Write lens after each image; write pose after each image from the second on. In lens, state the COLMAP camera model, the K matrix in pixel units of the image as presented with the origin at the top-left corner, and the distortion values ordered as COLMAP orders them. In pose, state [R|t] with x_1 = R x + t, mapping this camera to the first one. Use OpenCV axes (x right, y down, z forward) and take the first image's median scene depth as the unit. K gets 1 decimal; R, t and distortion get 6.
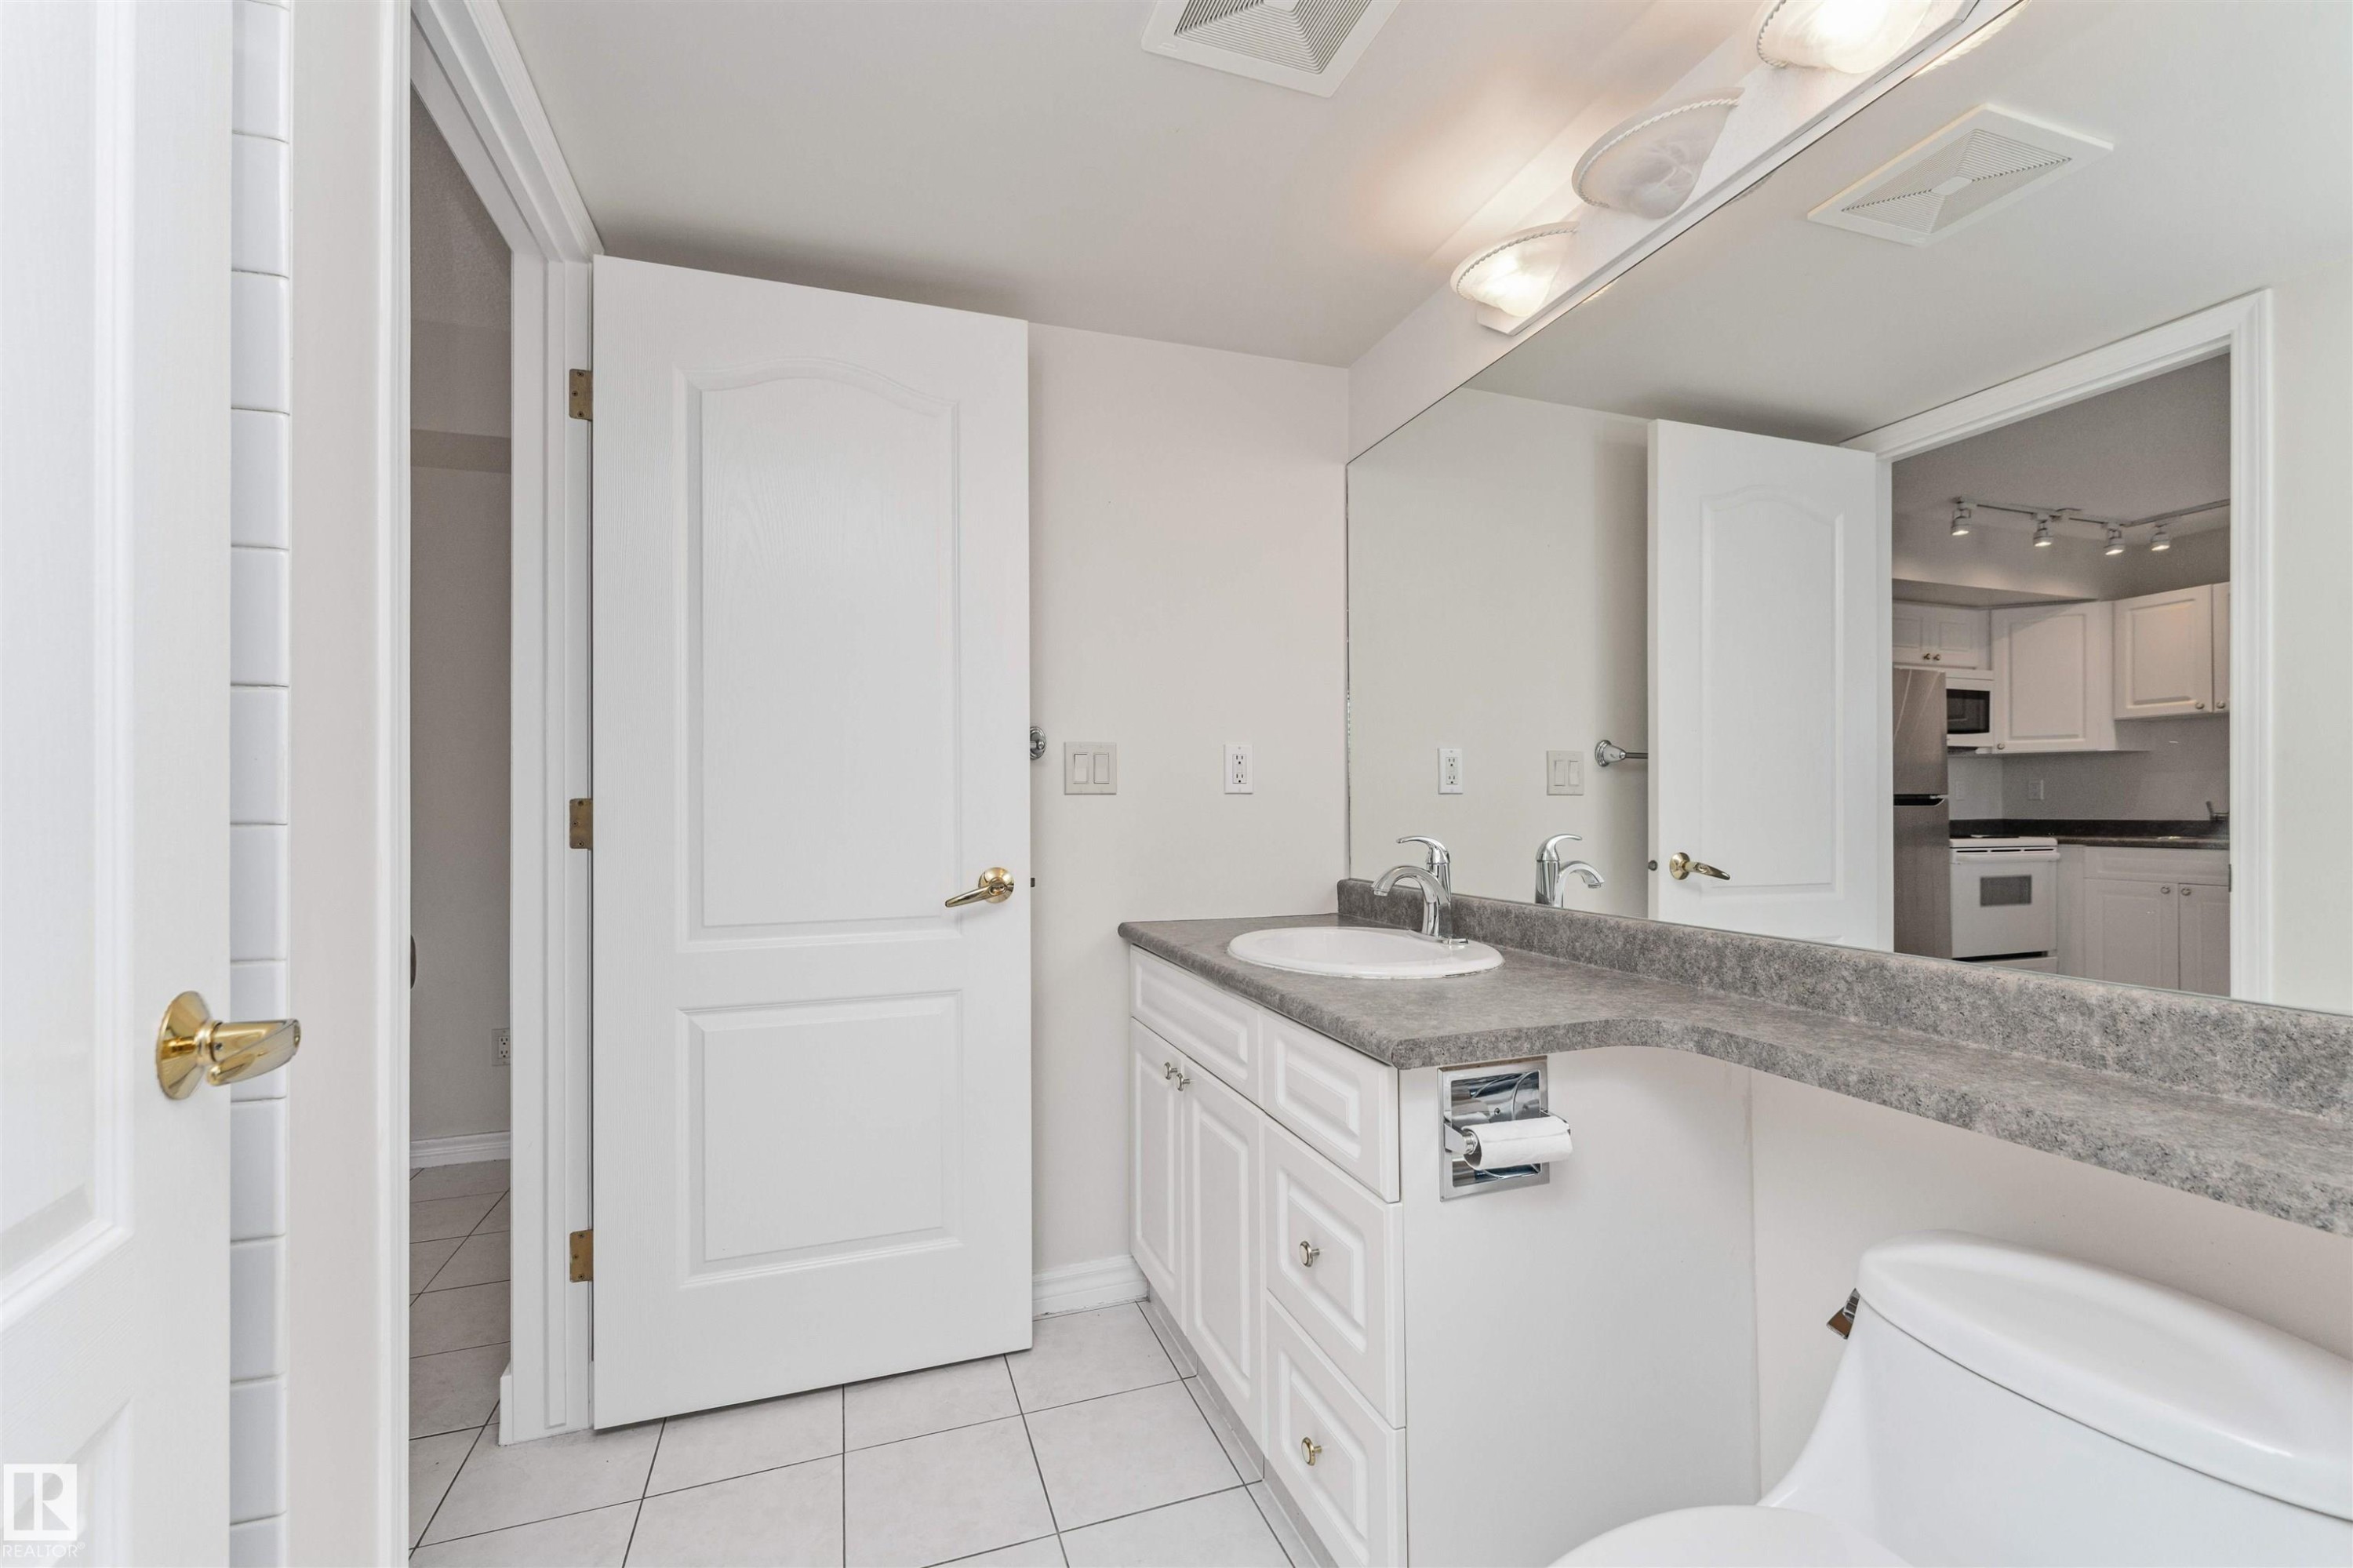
lens RADIAL K [[948.9, 0, 1170.0], [0, 948.9, 793.2], [0, 0, 1]] dist [0.000853, 0.000089]
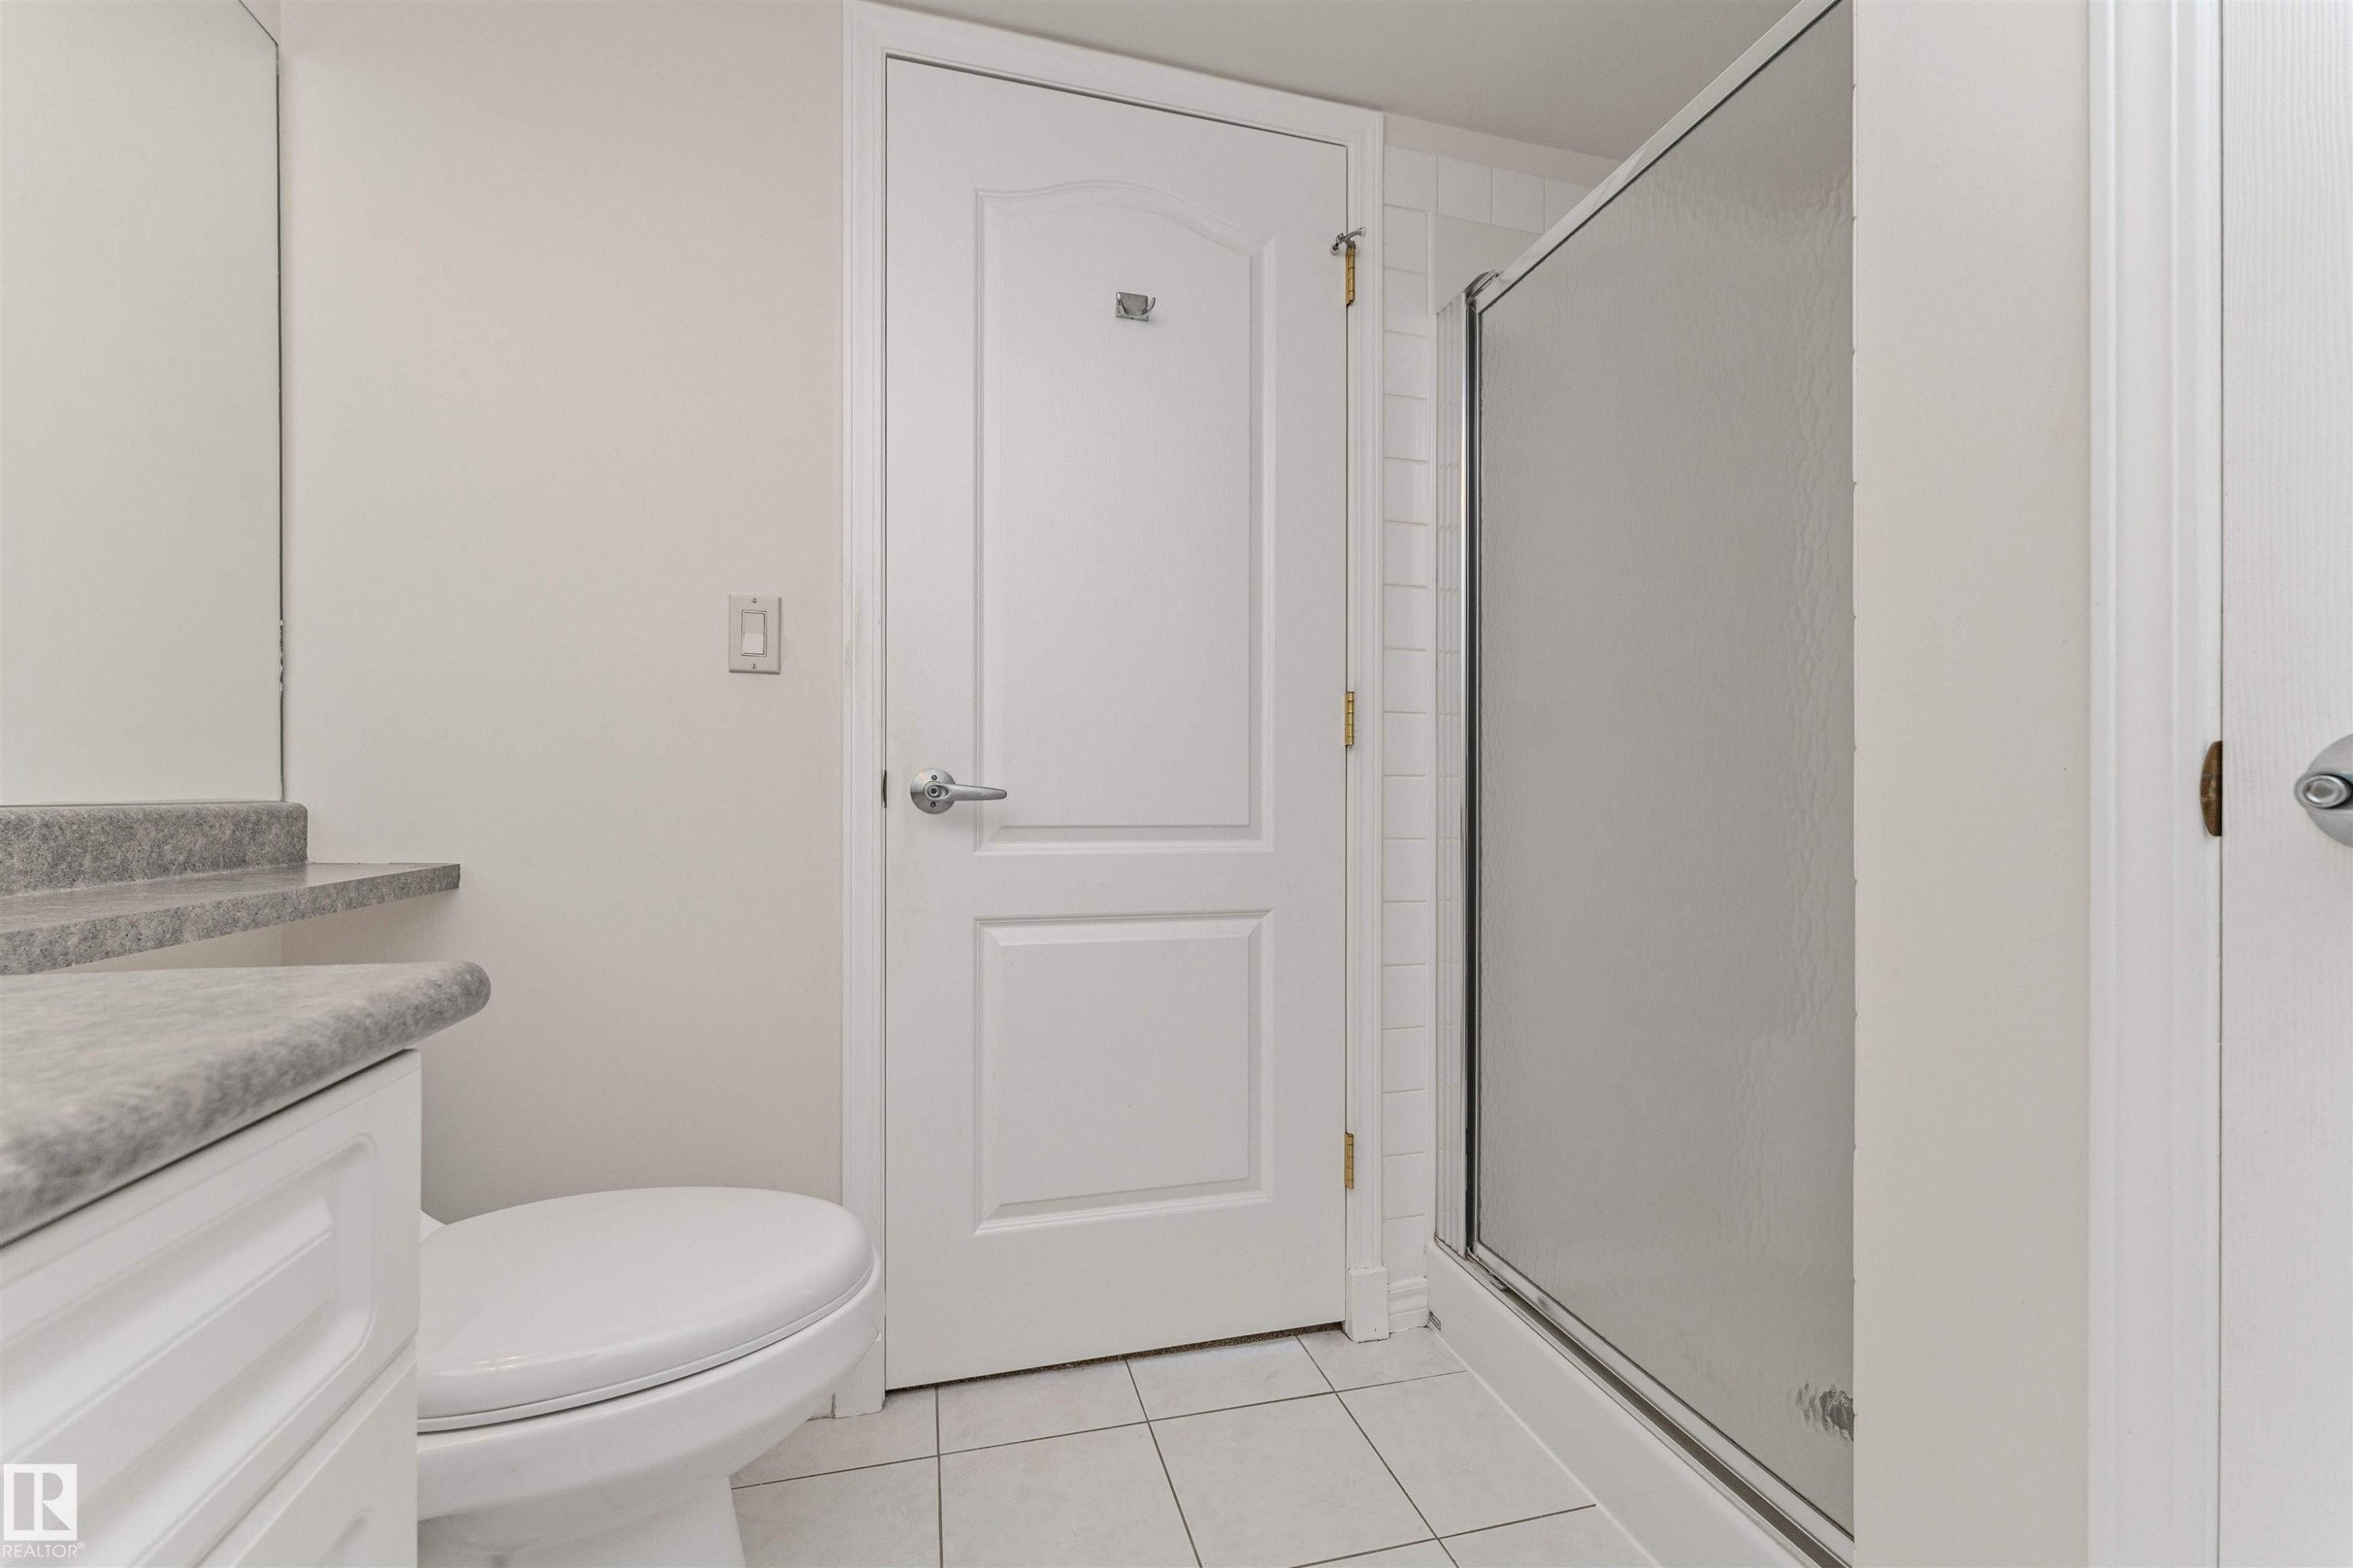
lens RADIAL K [[948.9, 0, 1170.0], [0, 948.9, 793.2], [0, 0, 1]] dist [0.000853, 0.000089]
pose [[-0.997281, 0.006239, 0.073427, -0.244471], [0.004840, 0.999804, -0.019208, 0.234017], [-0.073532, -0.018801, -0.997116, 1.973832]]
